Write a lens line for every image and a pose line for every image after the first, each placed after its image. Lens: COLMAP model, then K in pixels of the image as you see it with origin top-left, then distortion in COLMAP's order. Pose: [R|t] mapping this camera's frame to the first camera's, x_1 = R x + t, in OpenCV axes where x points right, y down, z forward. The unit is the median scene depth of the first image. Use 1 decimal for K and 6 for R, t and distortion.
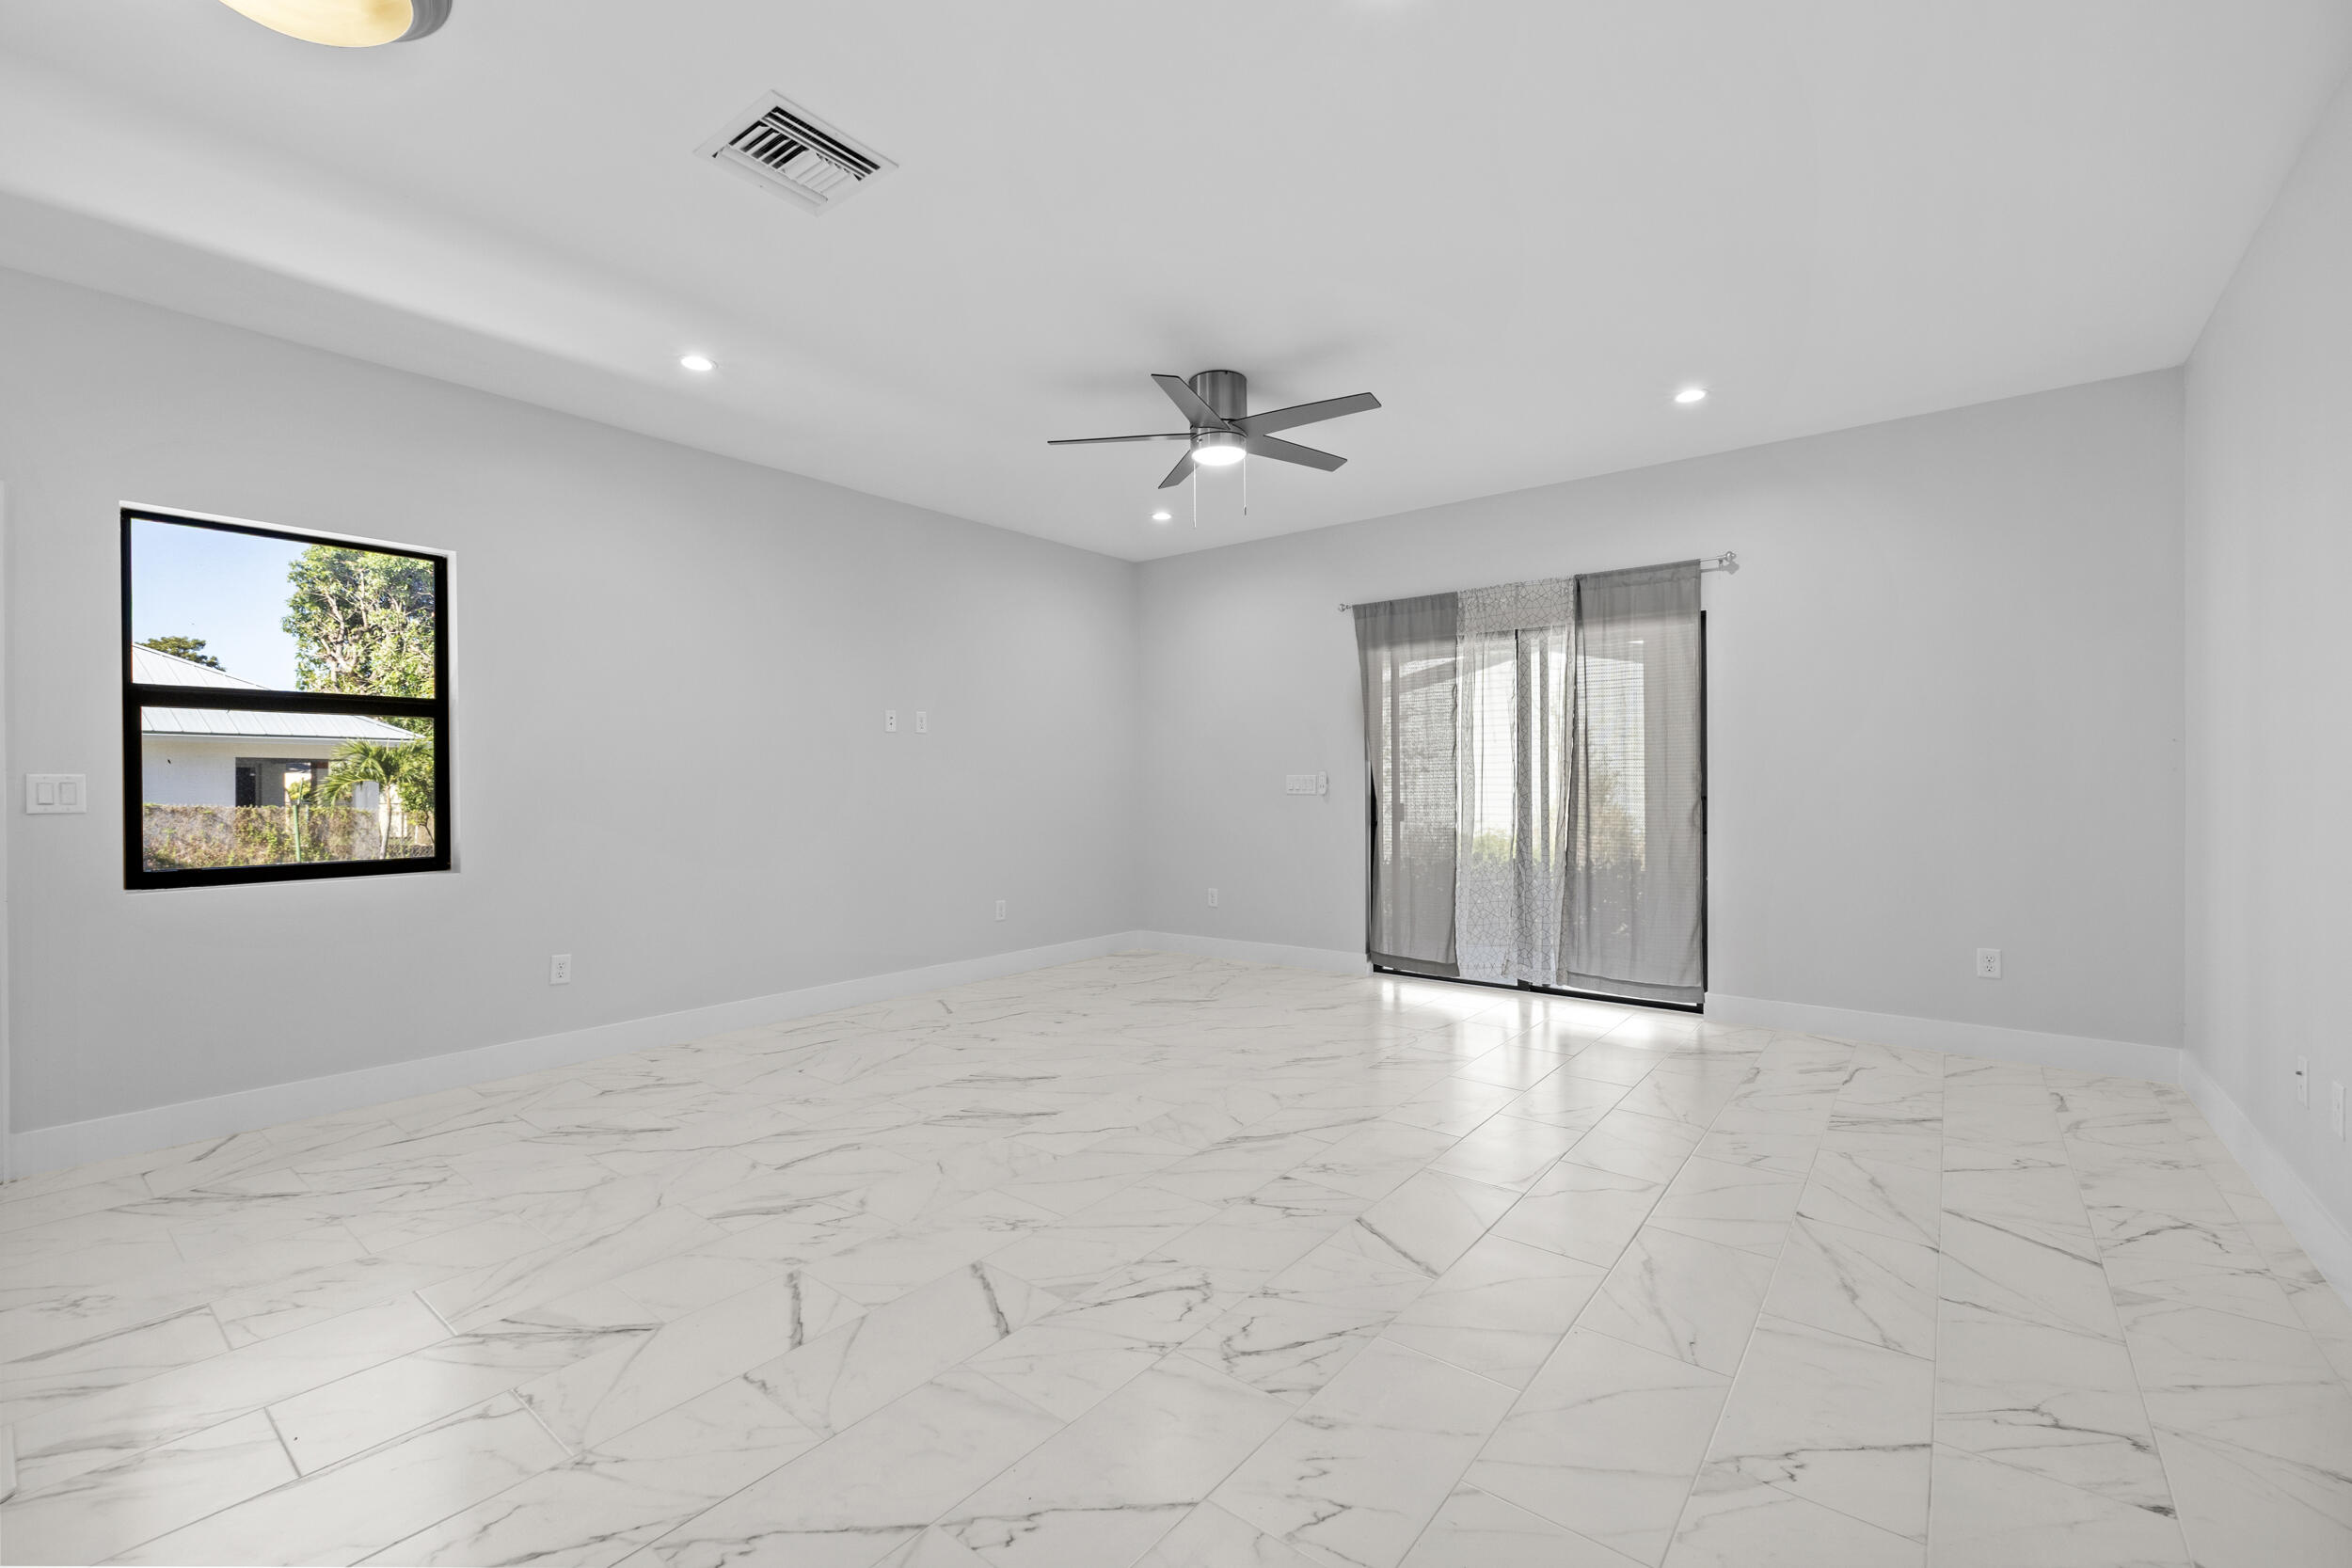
lens RADIAL K [[990.5, 0, 1156.7], [0, 990.5, 779.4], [0, 0, 1]] dist [-0.000585, 0.000145]
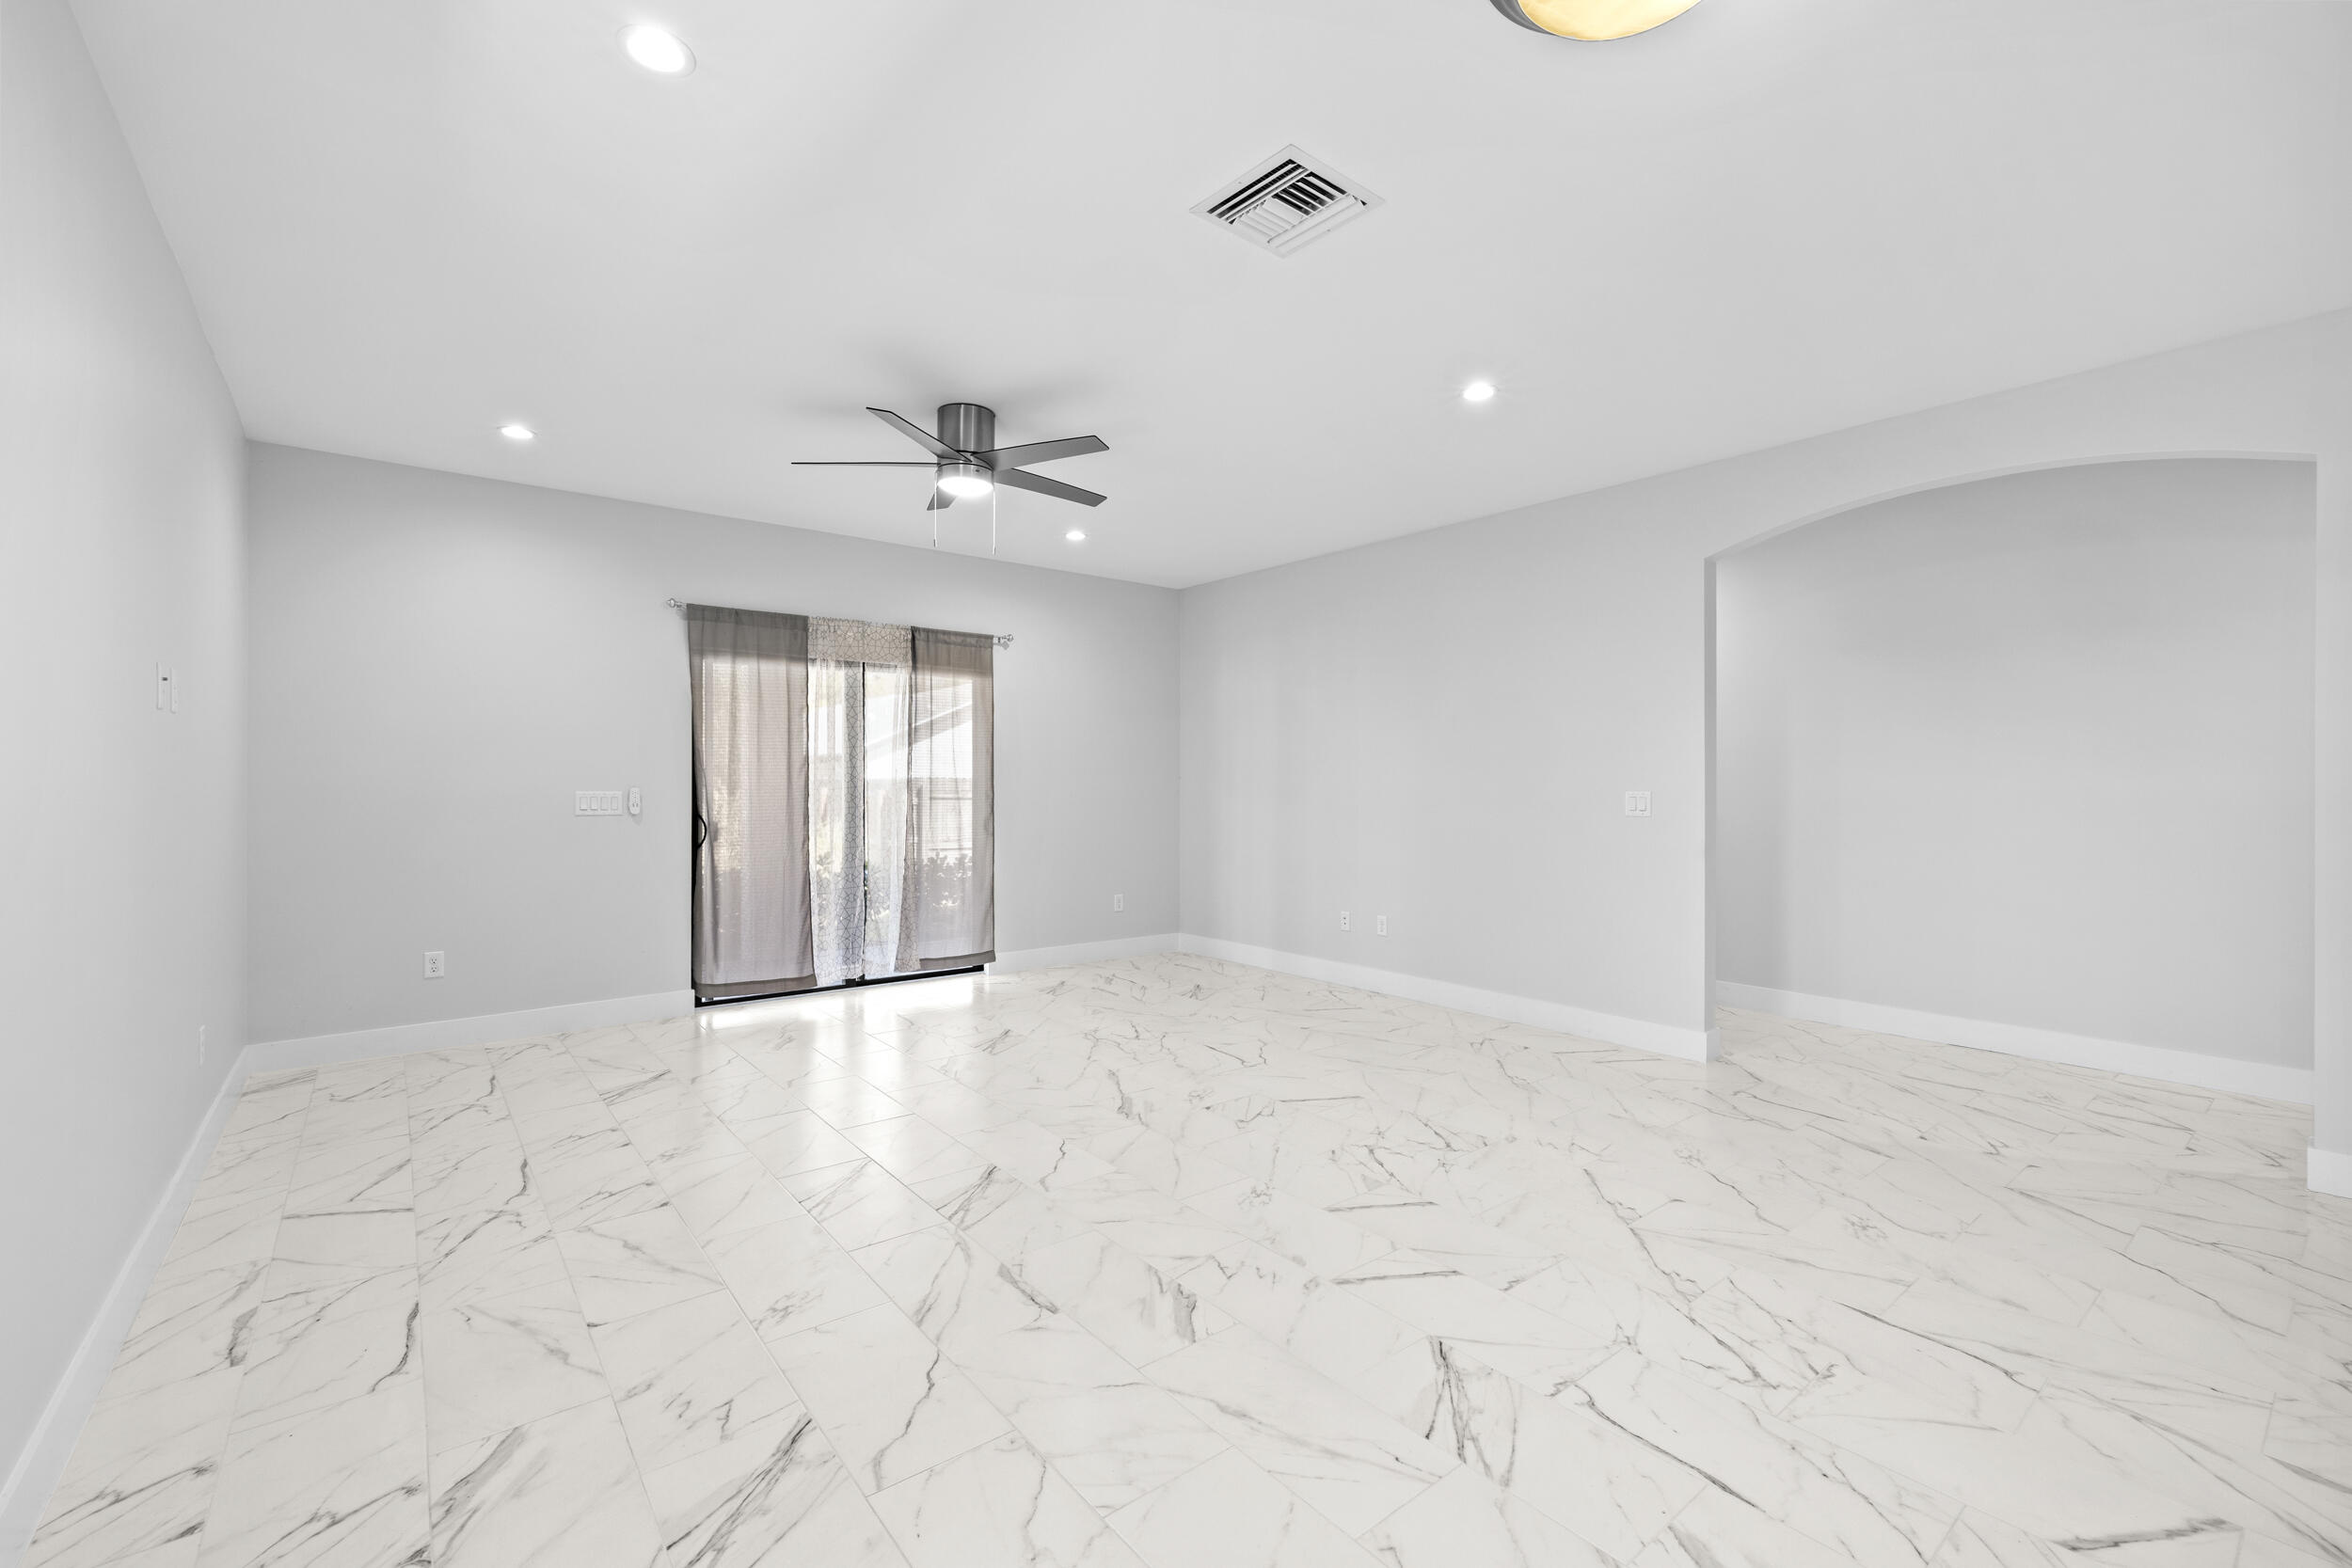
lens RADIAL K [[987.8, 0, 1160.4], [0, 987.8, 776.5], [0, 0, 1]] dist [-0.000563, -0.000137]
pose [[0.217807, 0.012144, 0.975916, -0.688341], [-0.008461, 0.999909, -0.010554, -0.014915], [-0.975955, -0.005958, 0.217889, 0.454356]]
